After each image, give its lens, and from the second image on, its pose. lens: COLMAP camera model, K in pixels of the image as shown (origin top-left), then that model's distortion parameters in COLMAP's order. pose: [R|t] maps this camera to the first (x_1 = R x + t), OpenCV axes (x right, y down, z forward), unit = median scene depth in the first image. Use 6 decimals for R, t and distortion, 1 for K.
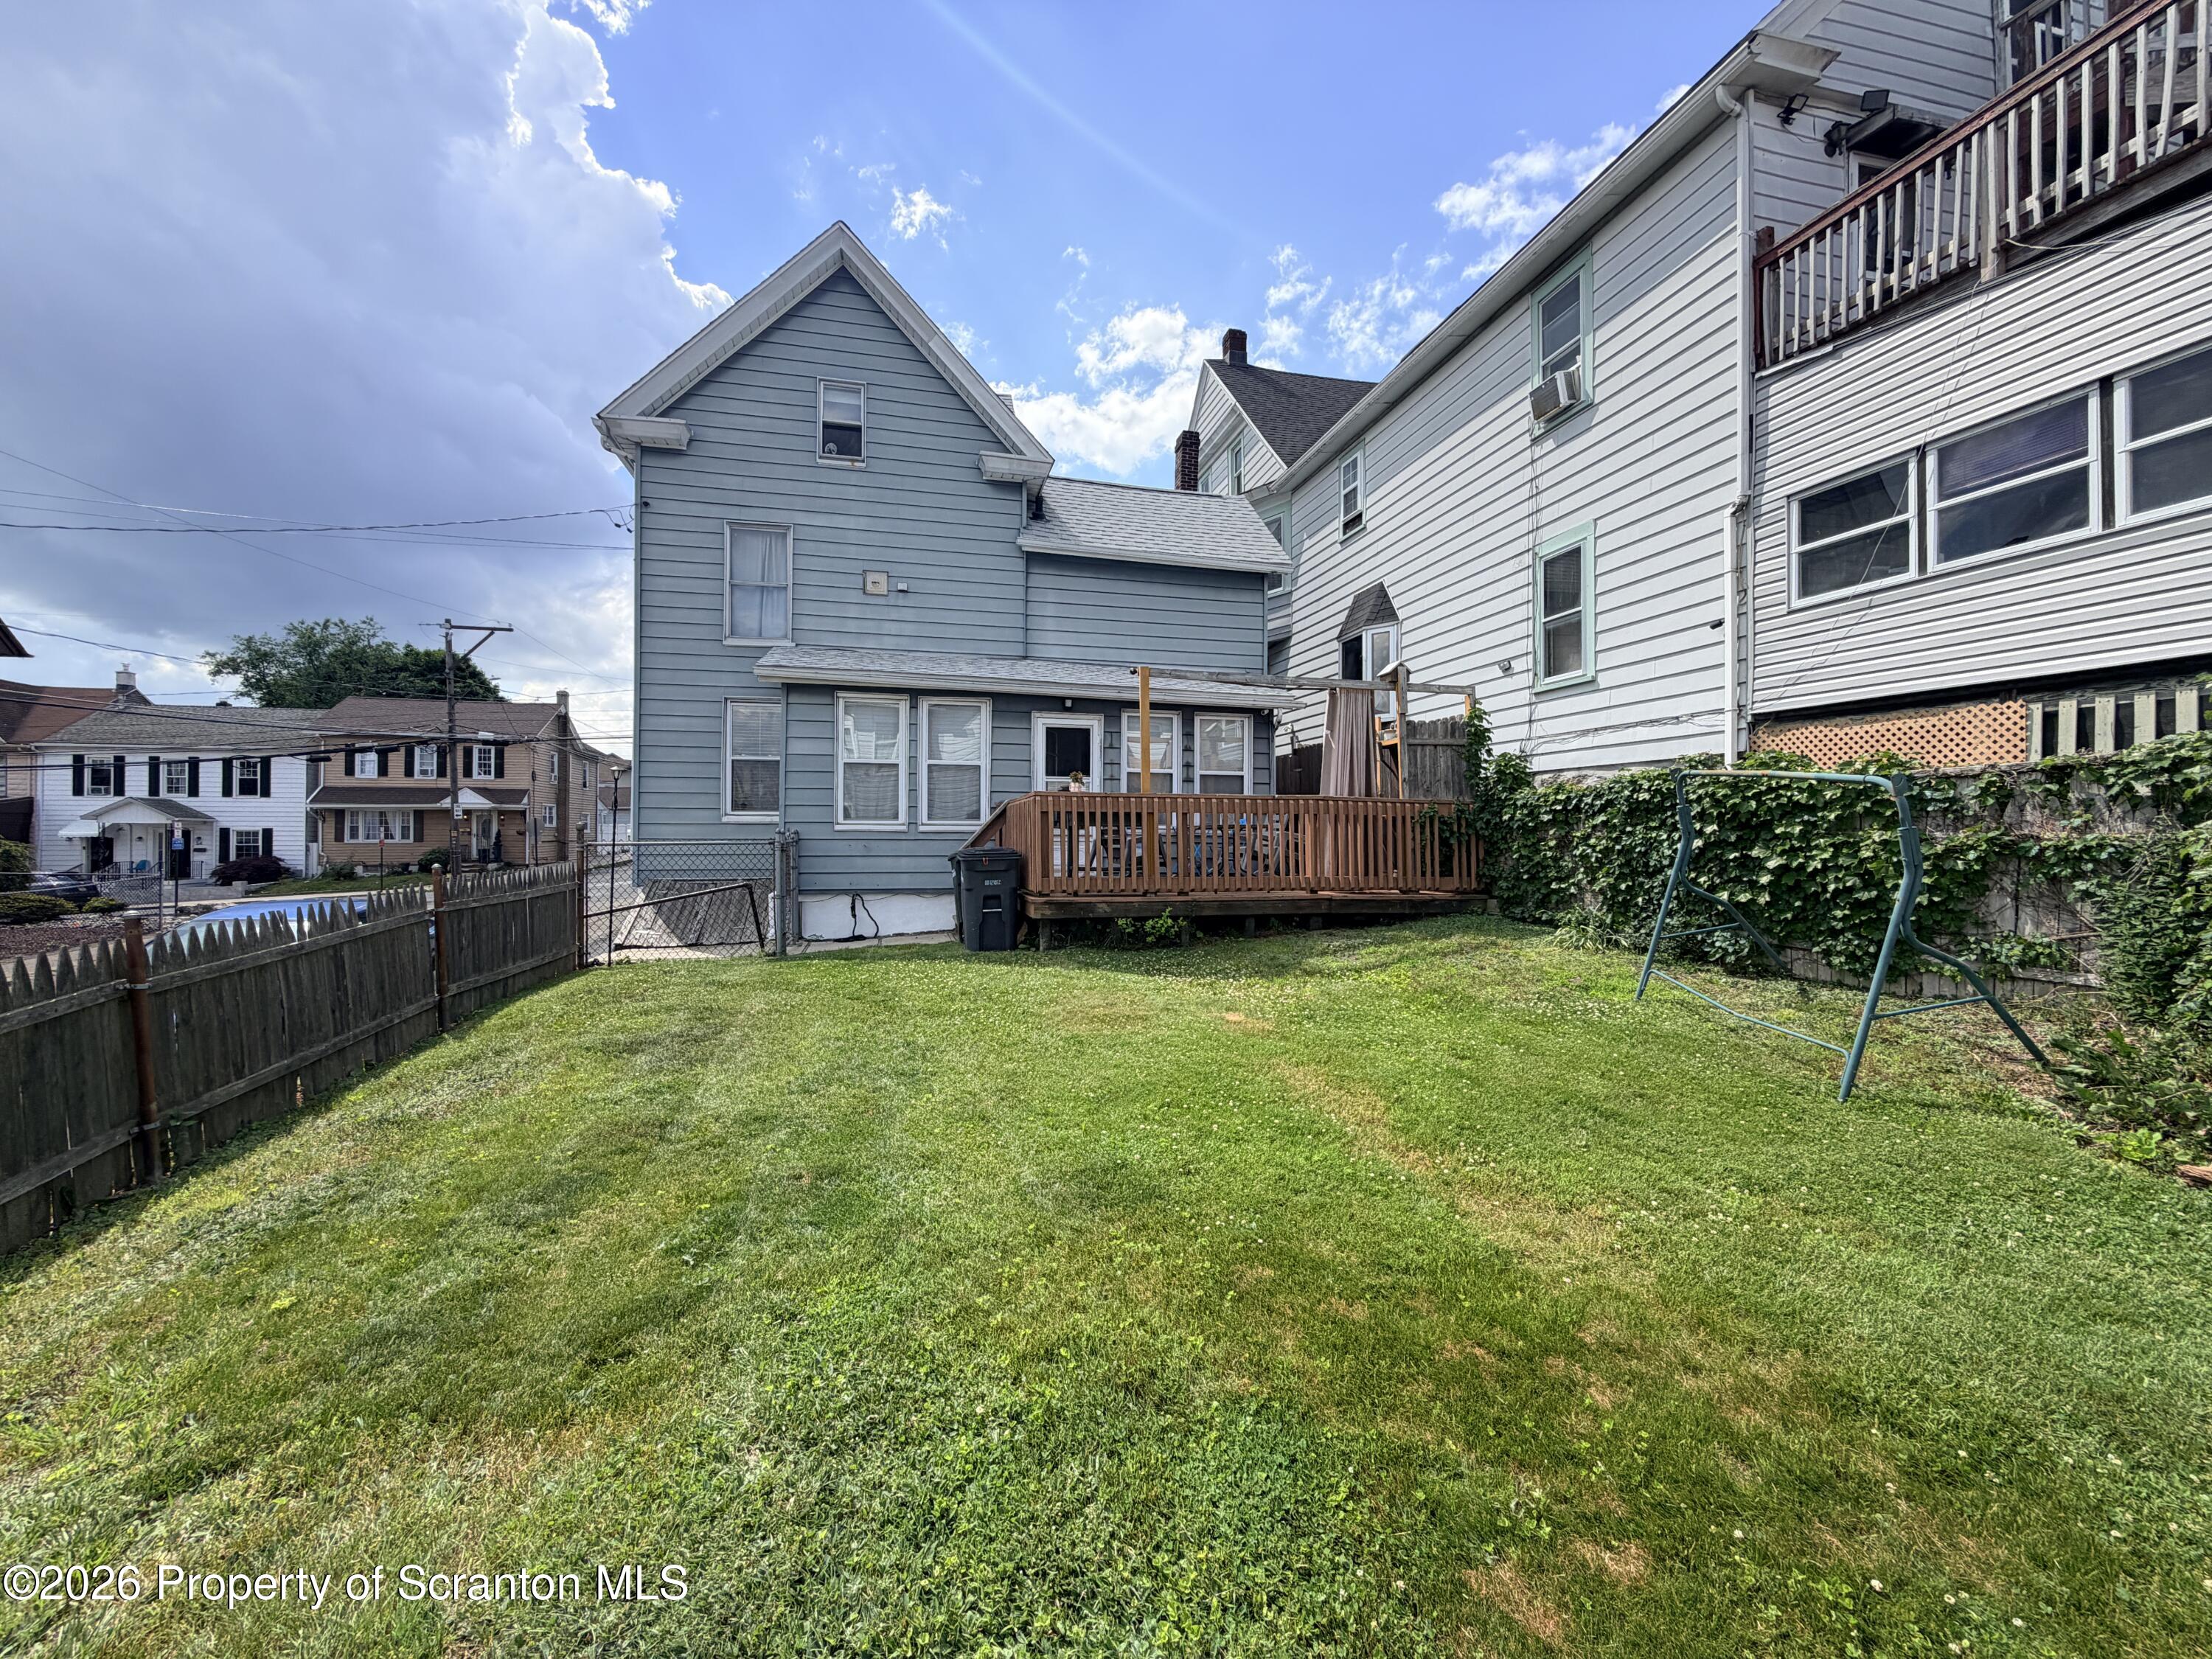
lens RADIAL K [[879.0, 0, 1098.5], [0, 879.0, 826.7], [0, 0, 1]] dist [-0.001453, -0.000243]
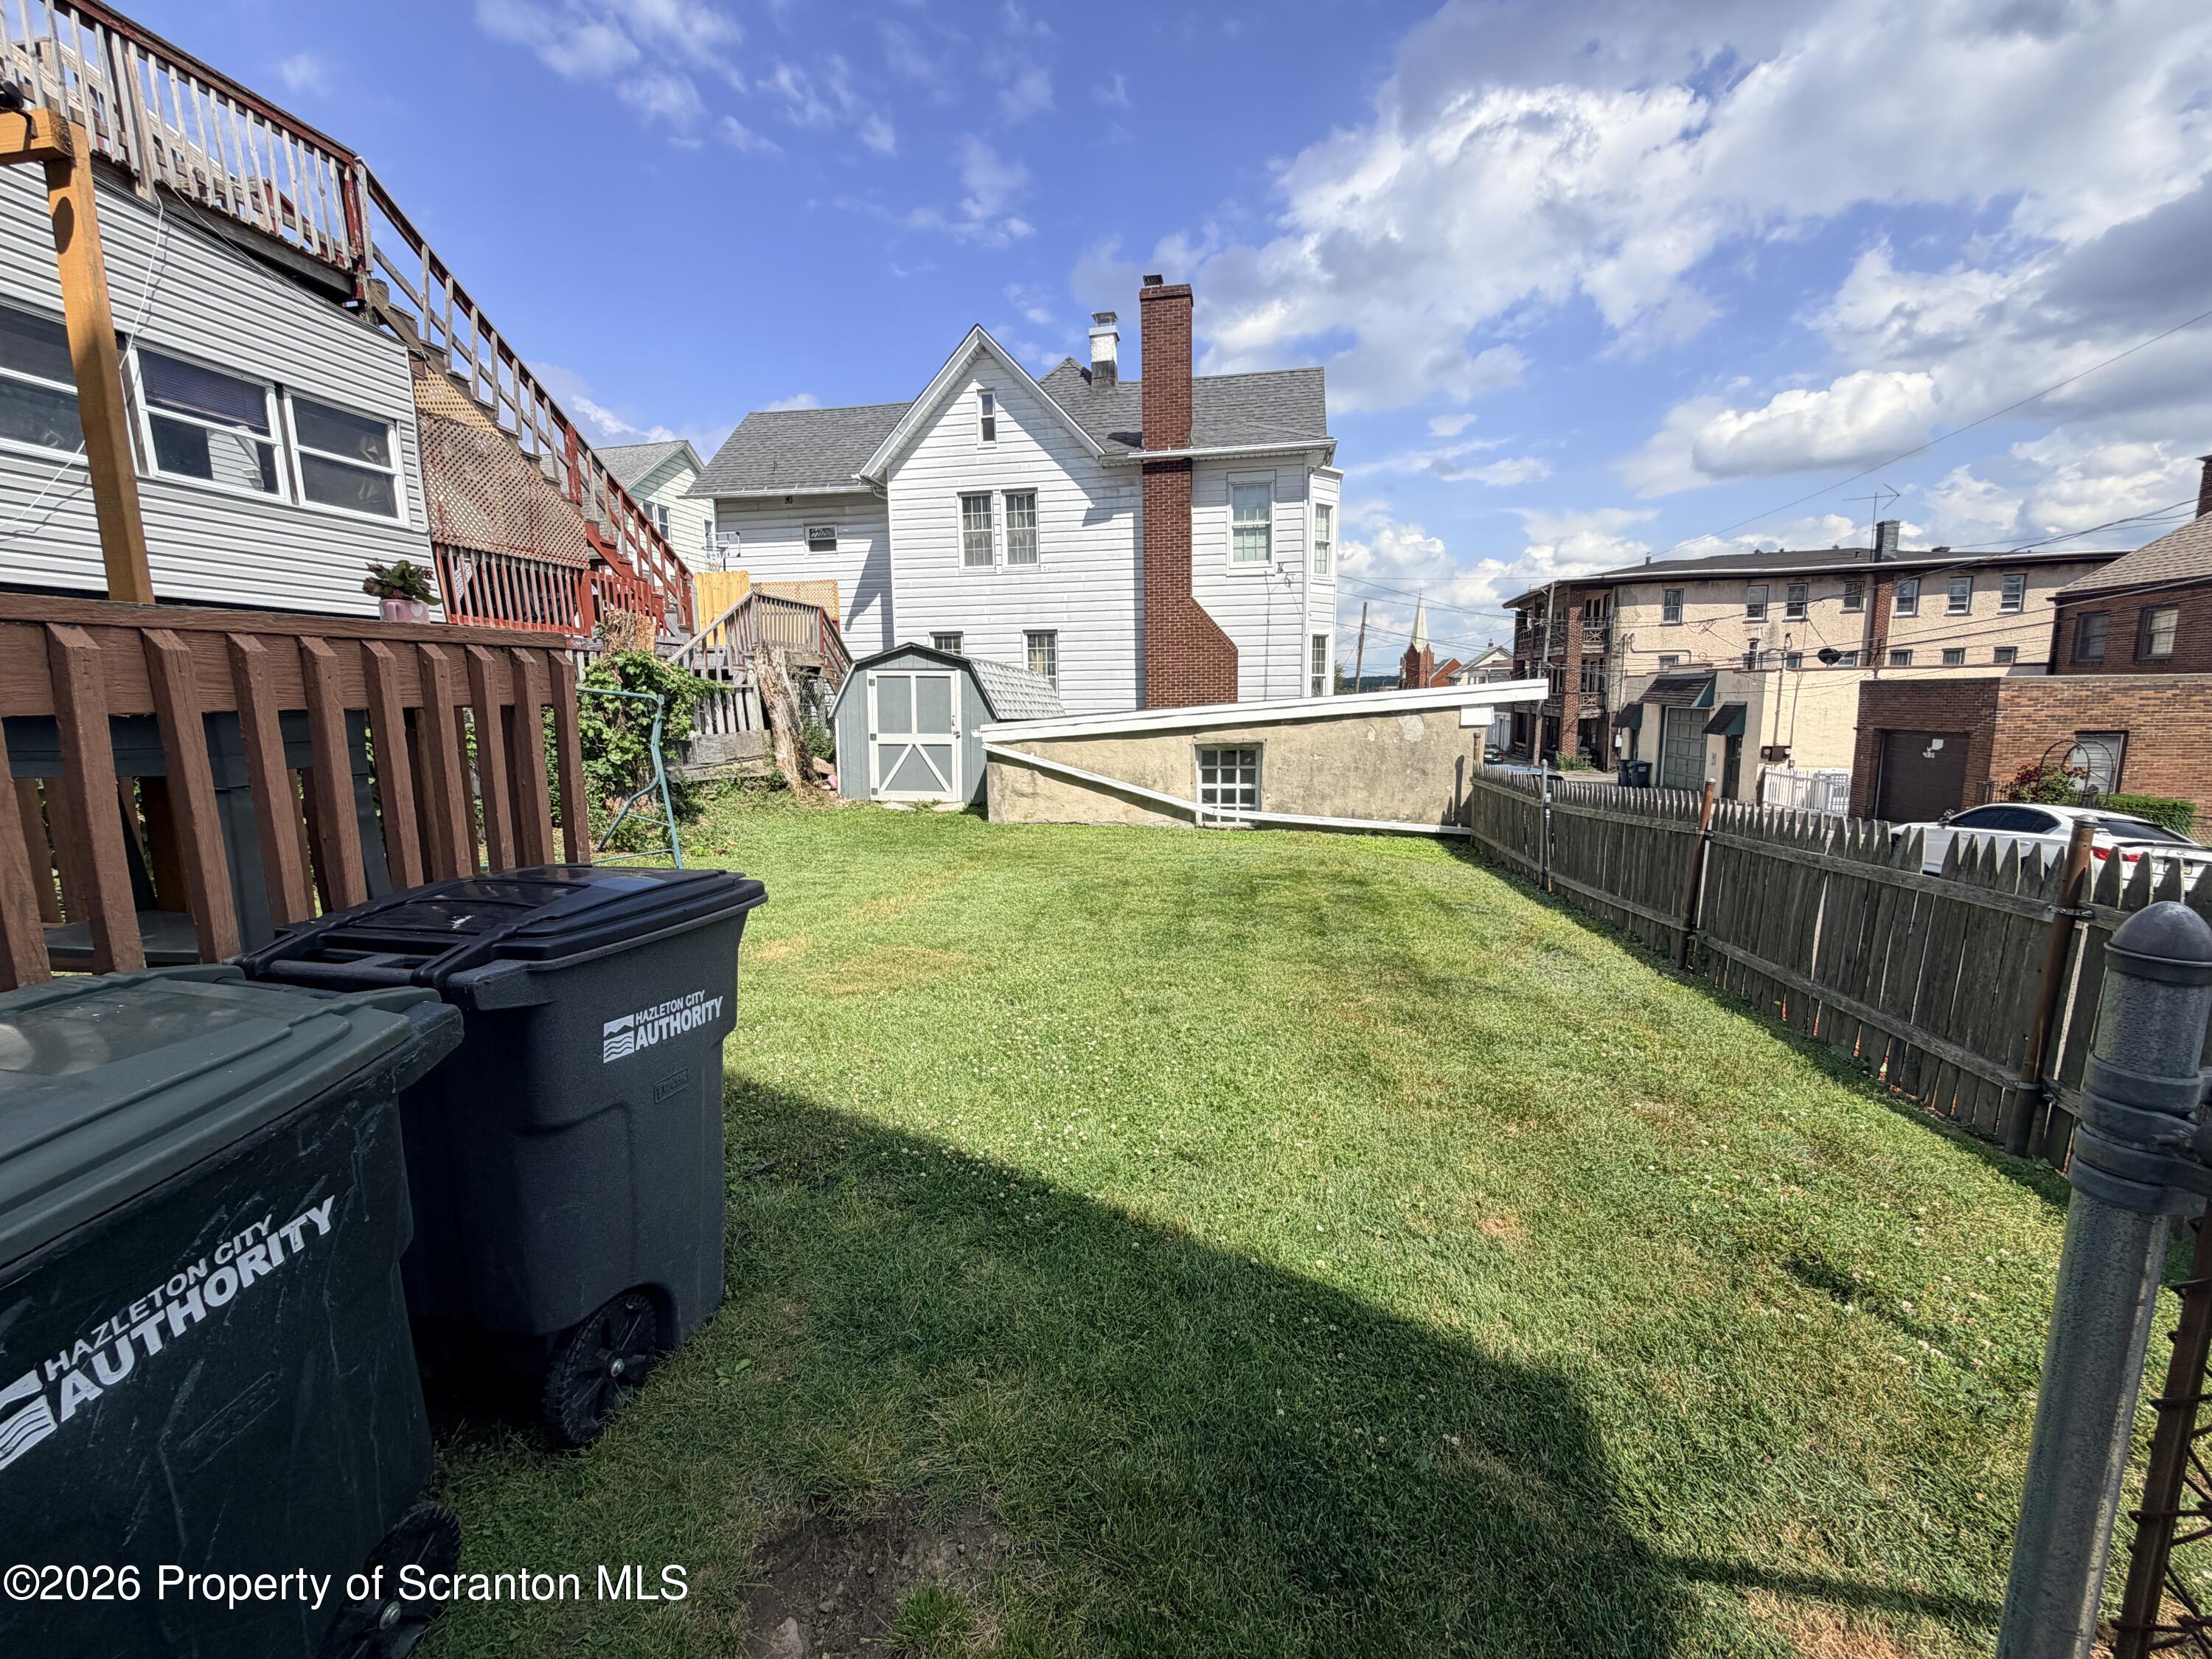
lens RADIAL K [[893.3, 0, 1051.0], [0, 893.3, 828.4], [0, 0, 1]] dist [0.030150, 0.000094]
pose [[-0.896452, -0.046640, 0.440681, -0.366734], [0.018239, 0.989720, 0.141852, -0.015569], [-0.442766, 0.135201, -0.886385, 1.231206]]
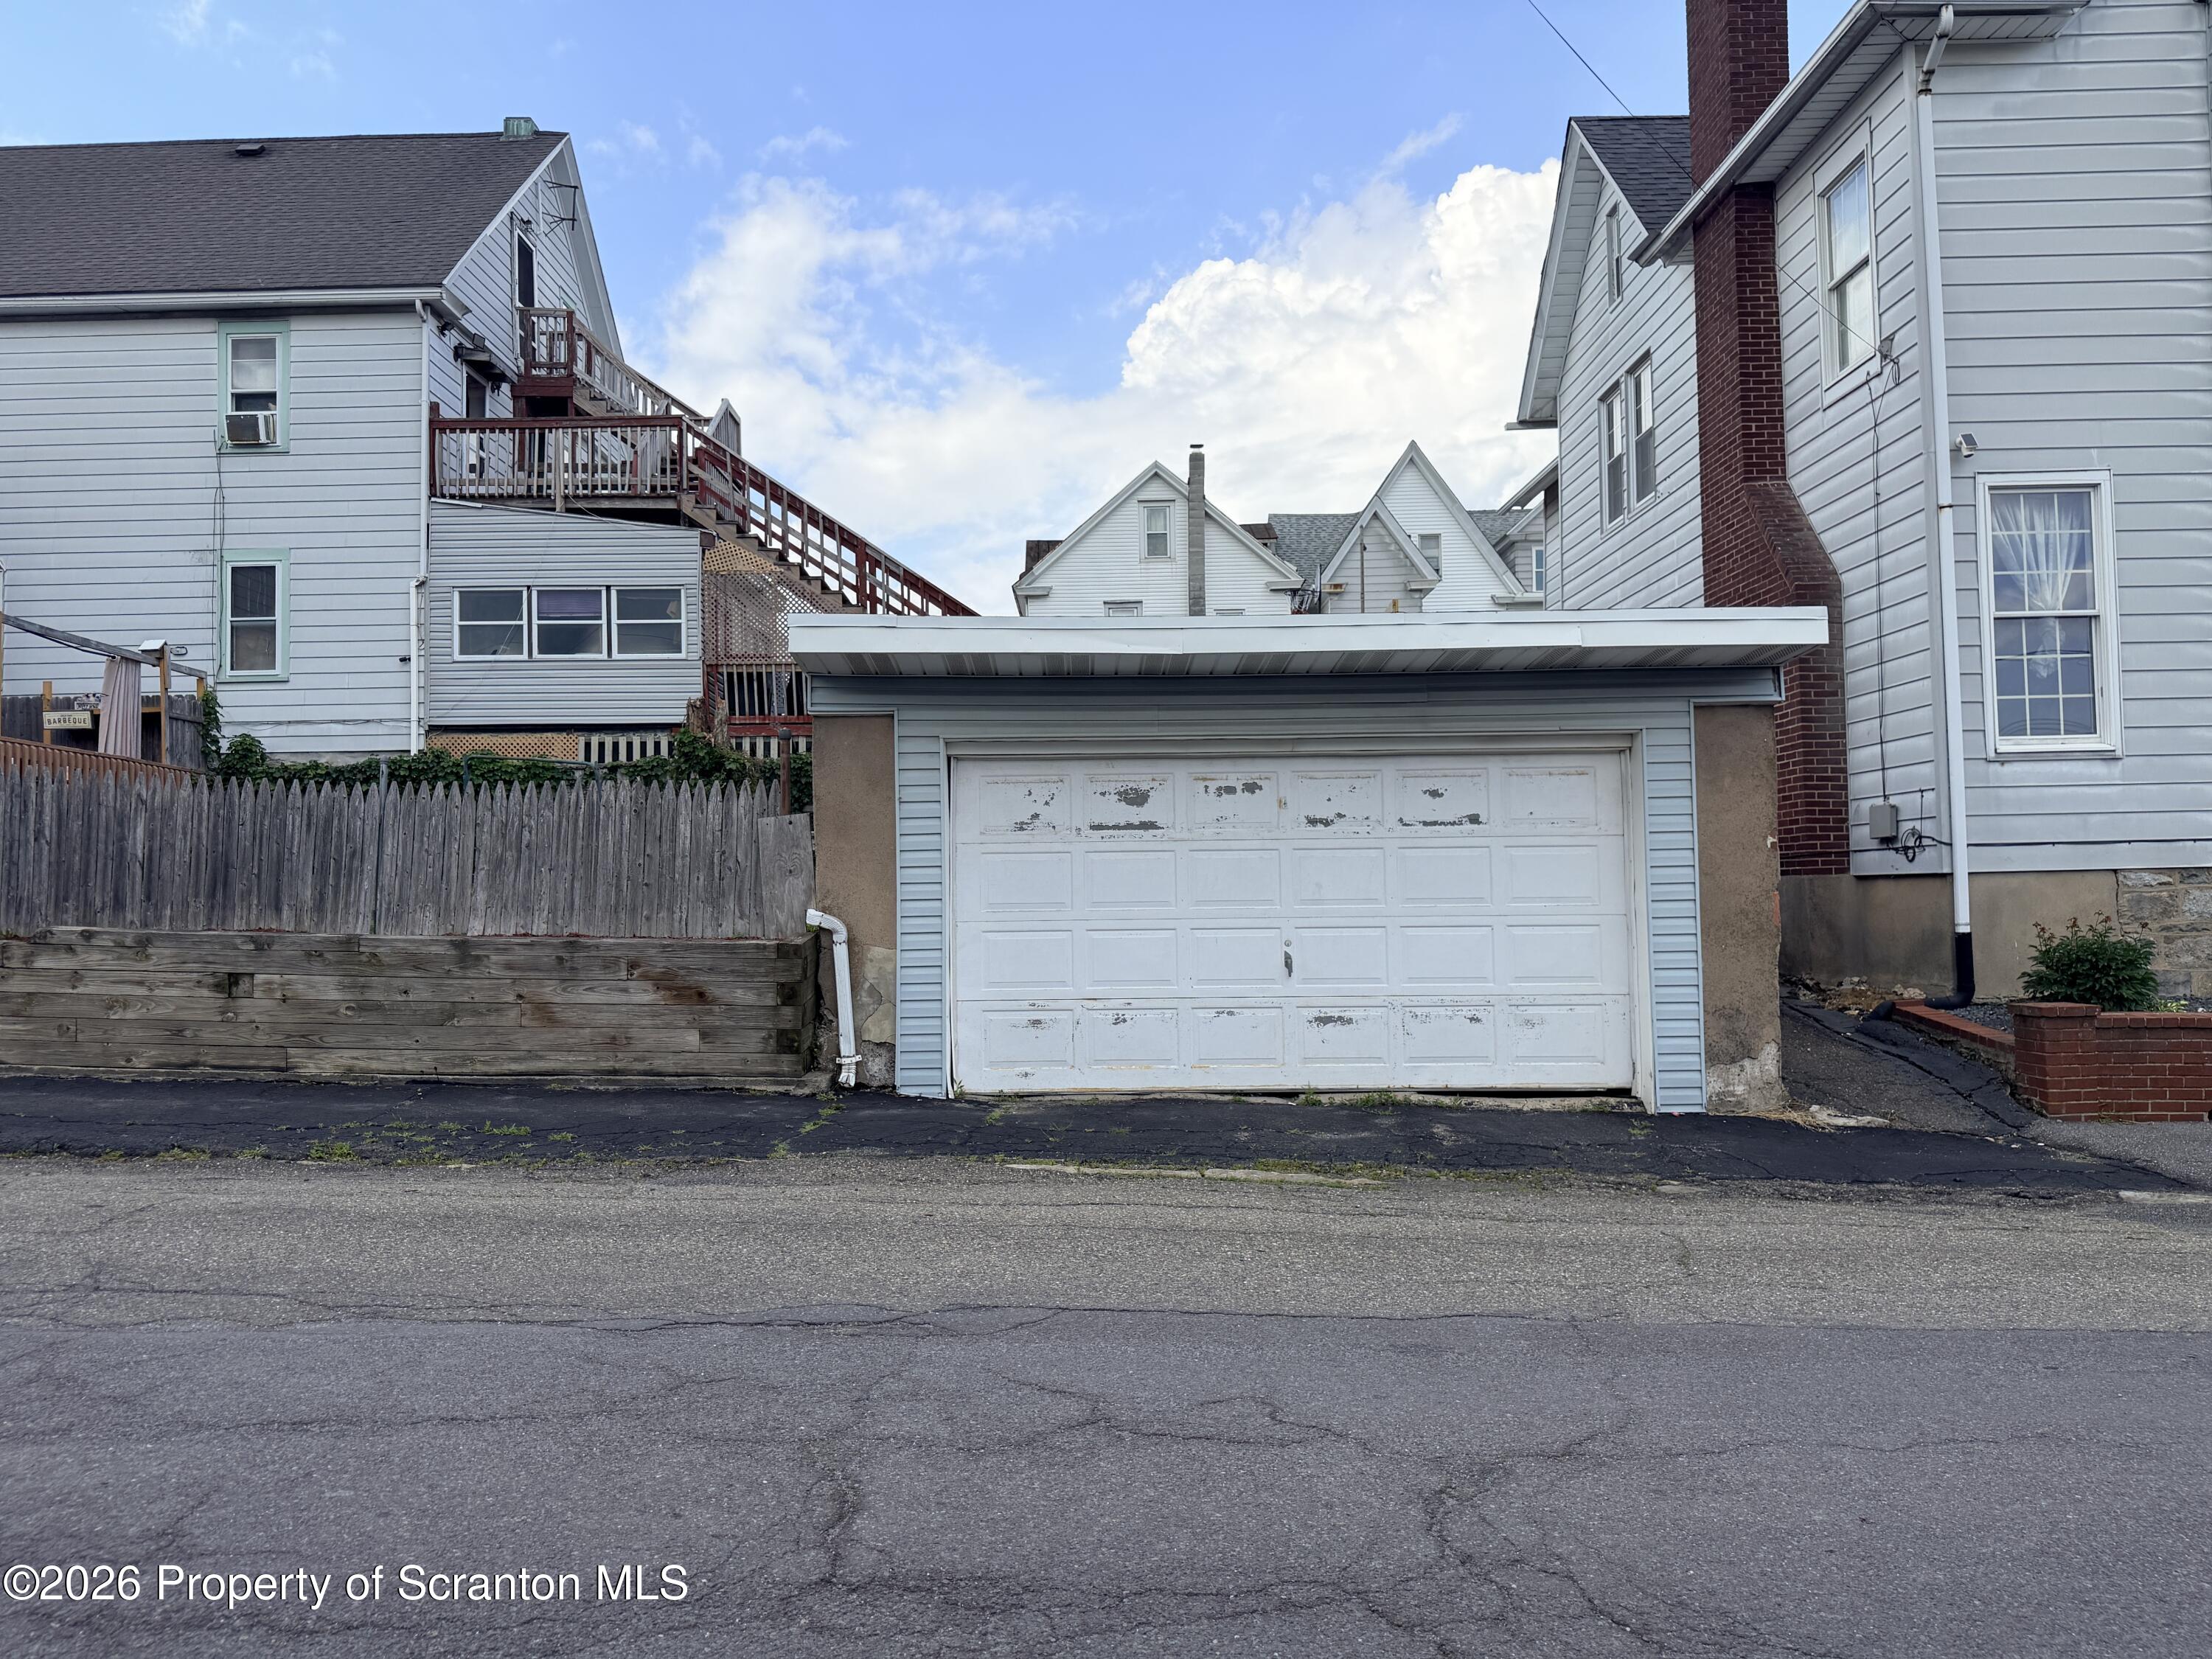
lens RADIAL K [[1562.8, 0, 1106.0], [0, 1562.8, 829.5], [0, 0, 1]] dist [-0.000462, -0.001654]
pose [[0.221771, 0.049157, 0.973859, -1.540395], [0.010715, 0.998545, -0.052843, 0.197433], [-0.975040, 0.022154, 0.220922, -0.684817]]
